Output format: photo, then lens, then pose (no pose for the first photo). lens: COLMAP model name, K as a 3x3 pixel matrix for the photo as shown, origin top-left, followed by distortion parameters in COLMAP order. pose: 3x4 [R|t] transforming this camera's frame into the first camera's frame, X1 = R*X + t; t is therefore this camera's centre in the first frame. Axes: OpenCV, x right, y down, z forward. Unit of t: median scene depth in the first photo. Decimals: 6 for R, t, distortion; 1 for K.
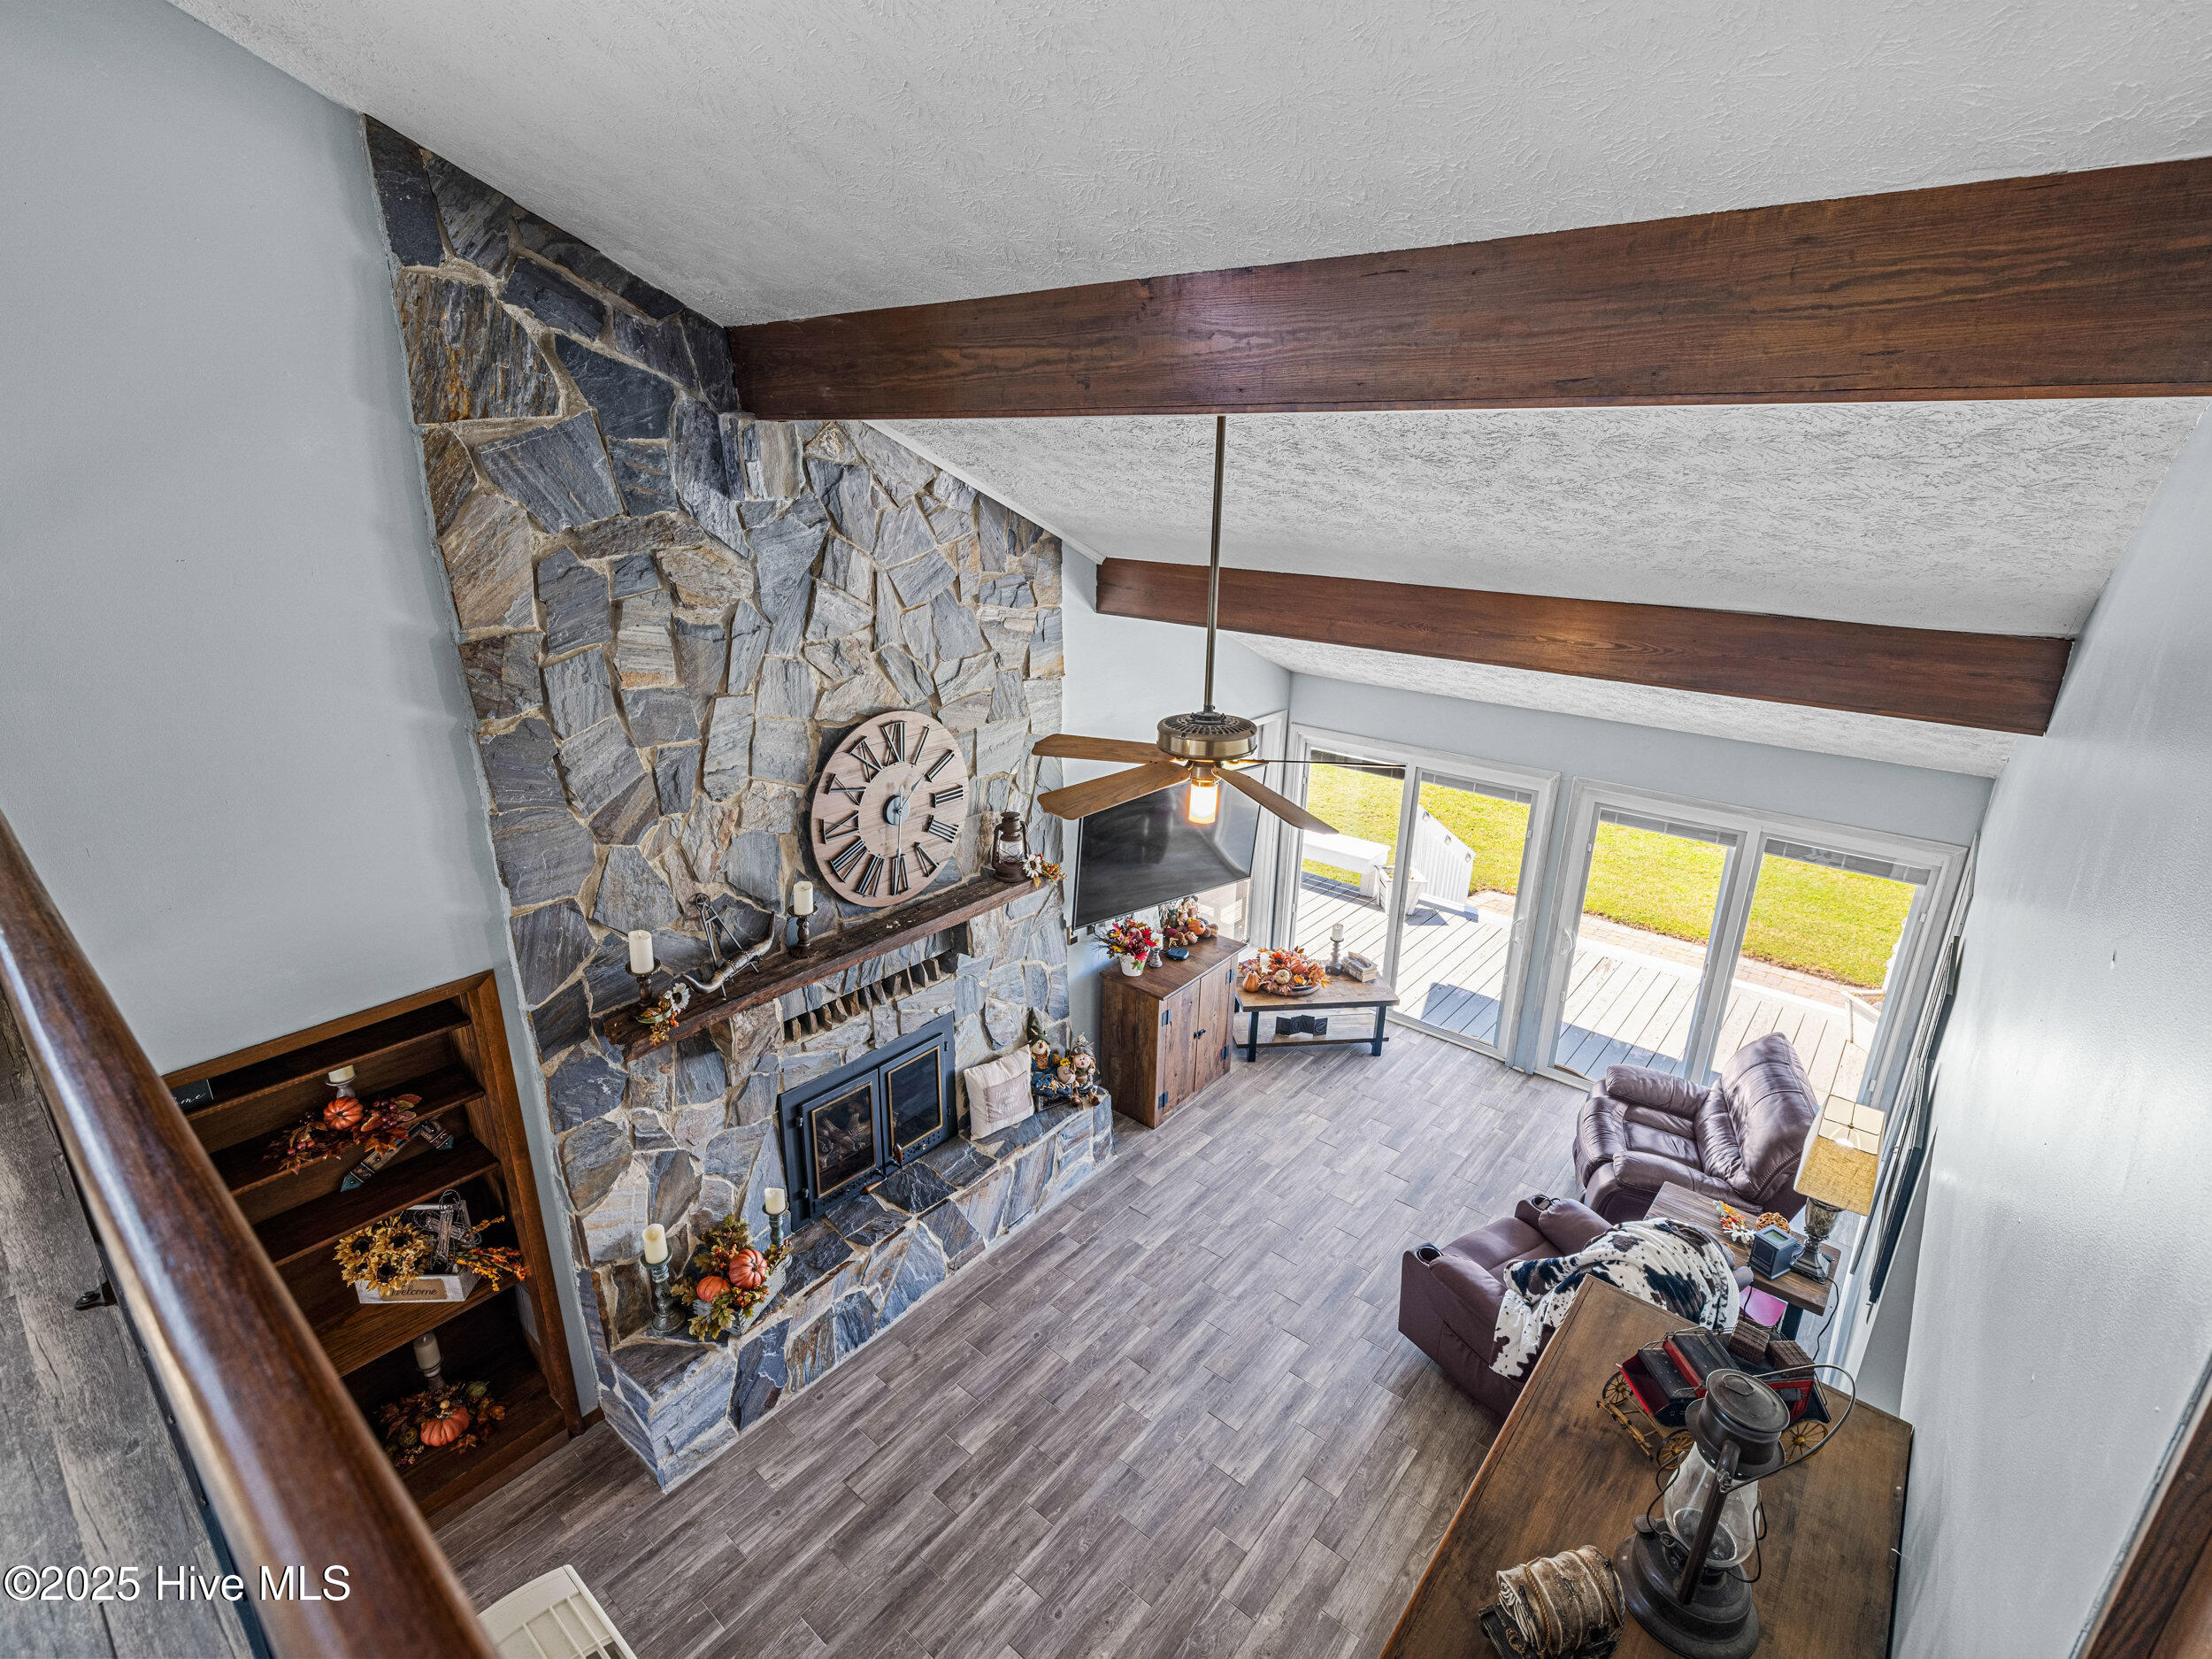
lens RADIAL K [[1054.2, 0, 1104.0], [0, 1054.2, 829.7], [0, 0, 1]] dist [0.001817, 0.000282]
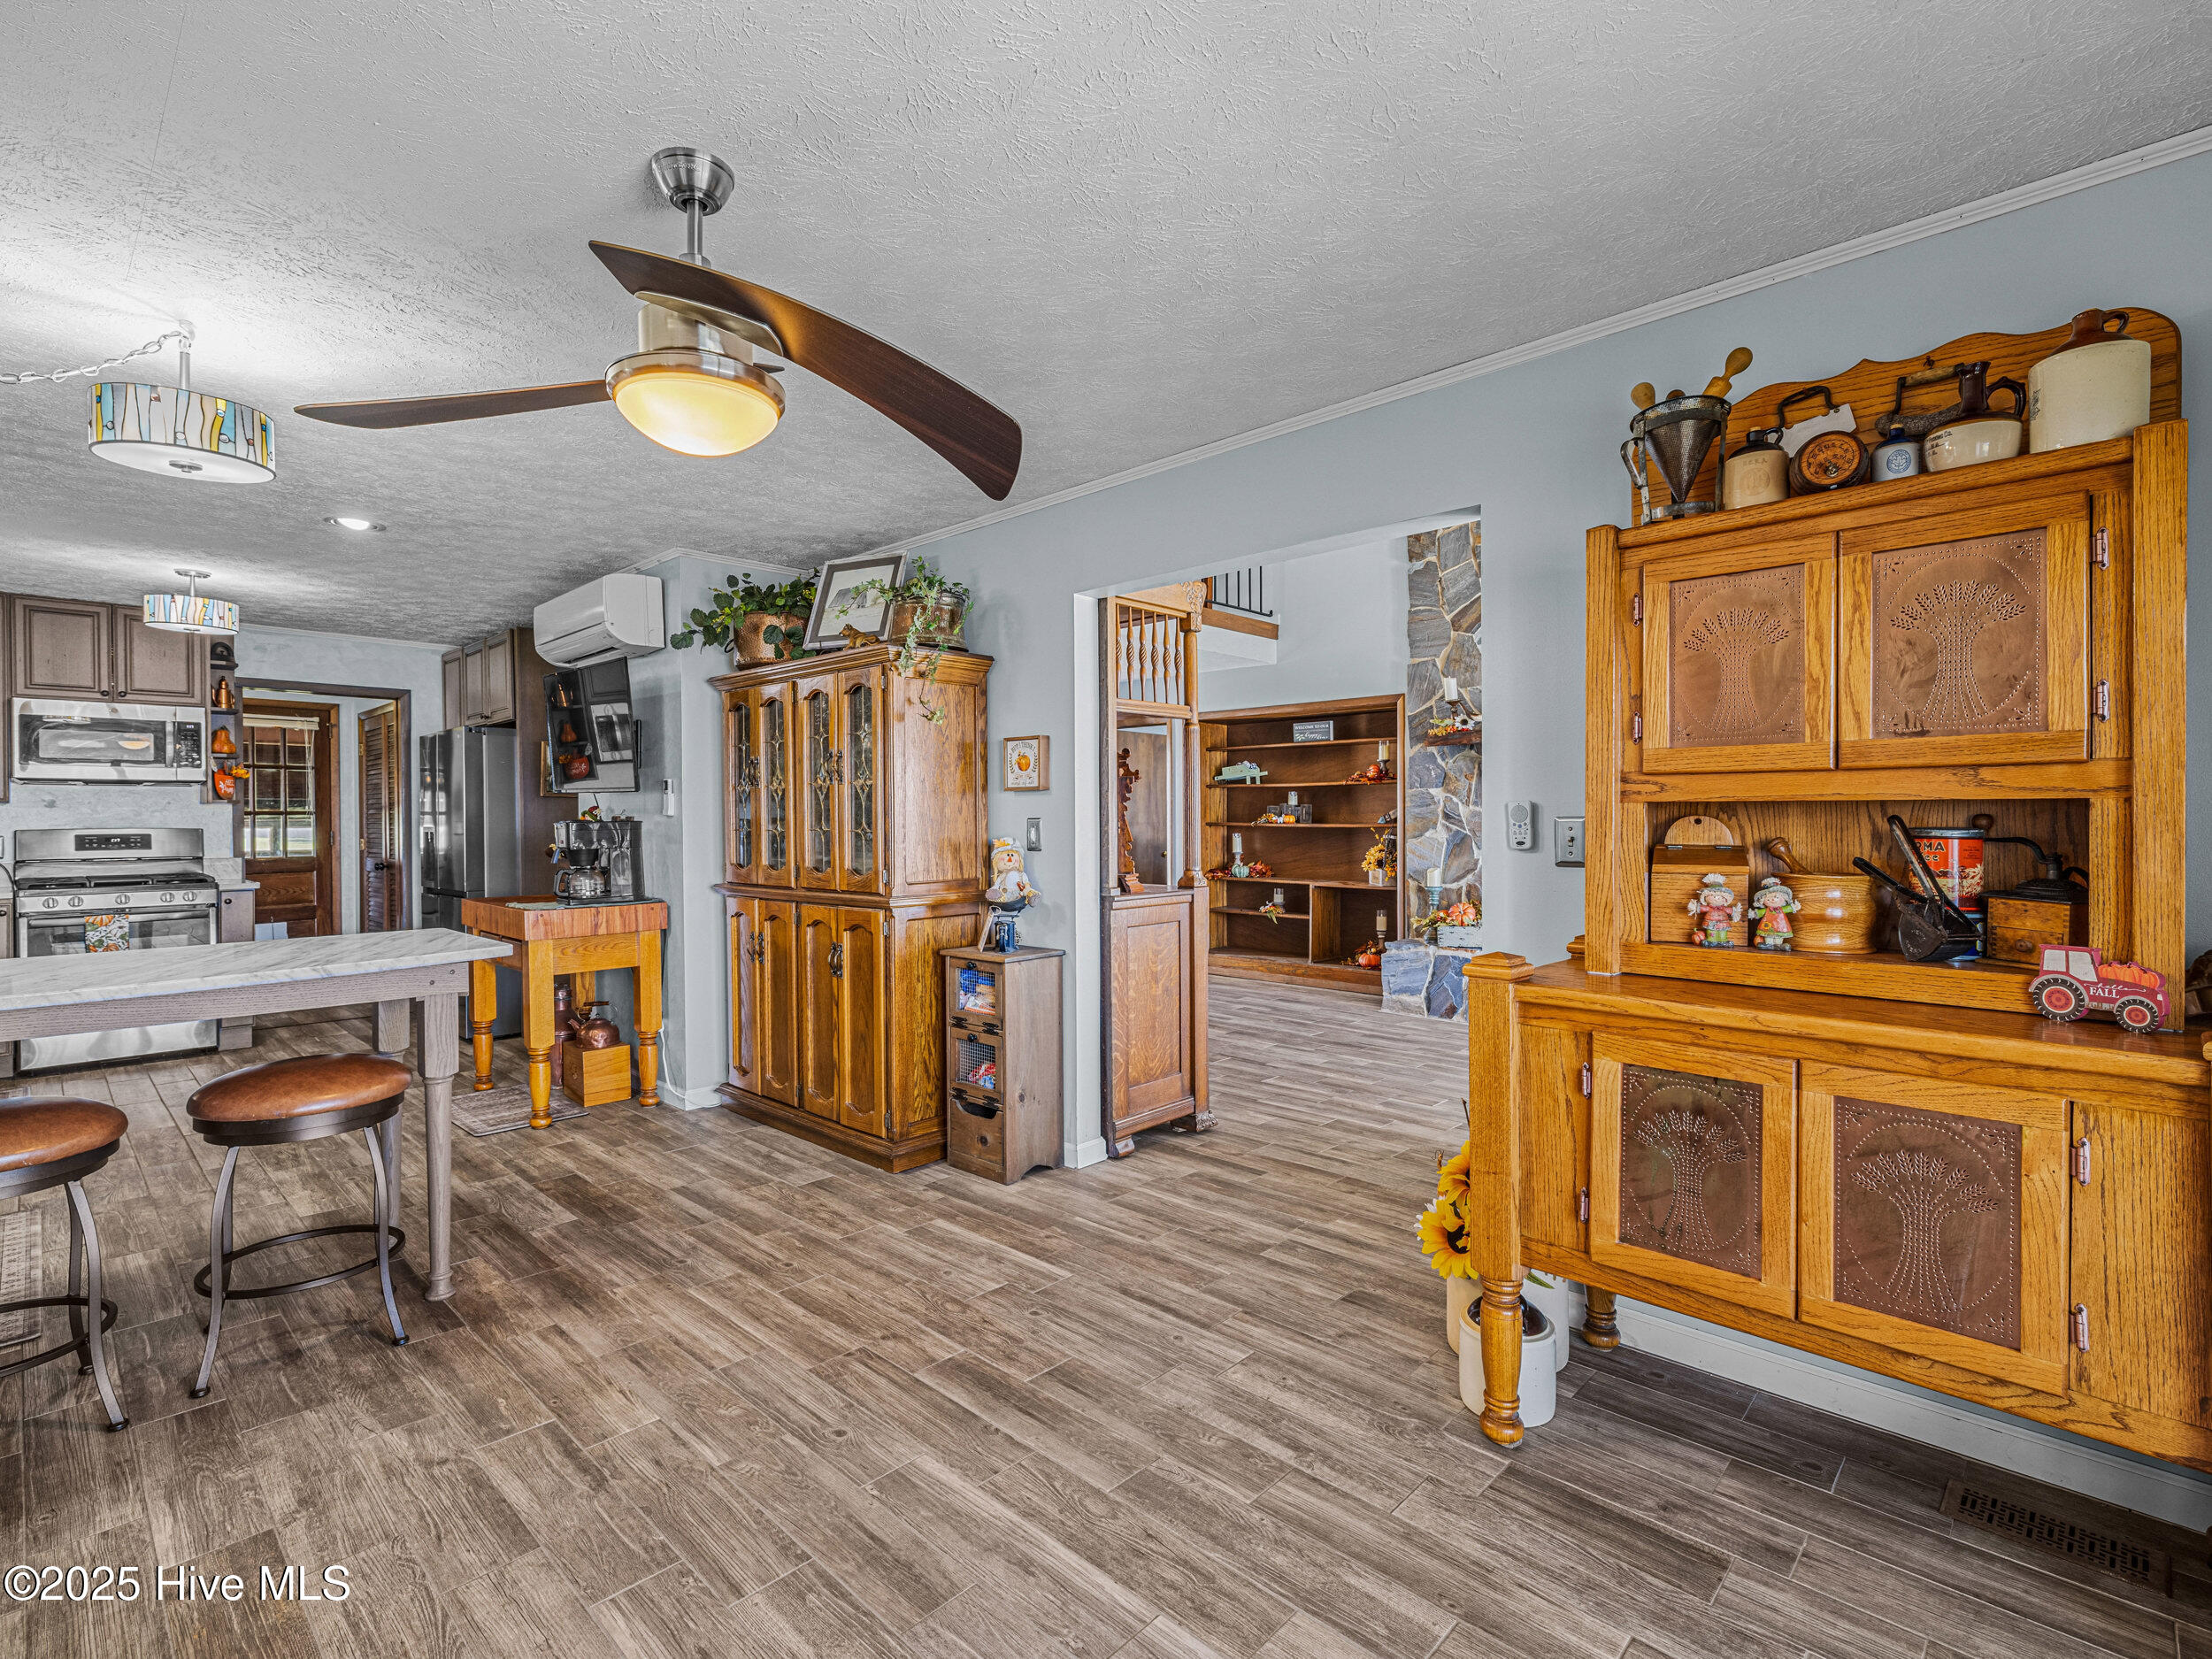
lens RADIAL K [[1054.2, 0, 1105.9], [0, 1054.2, 828.5], [0, 0, 1]] dist [0.001817, 0.000282]
pose [[-0.058925, -0.000951, -0.998262, 1.399339], [-0.331394, 0.943308, 0.018662, 0.504832], [0.941650, 0.331918, -0.055899, 0.634513]]
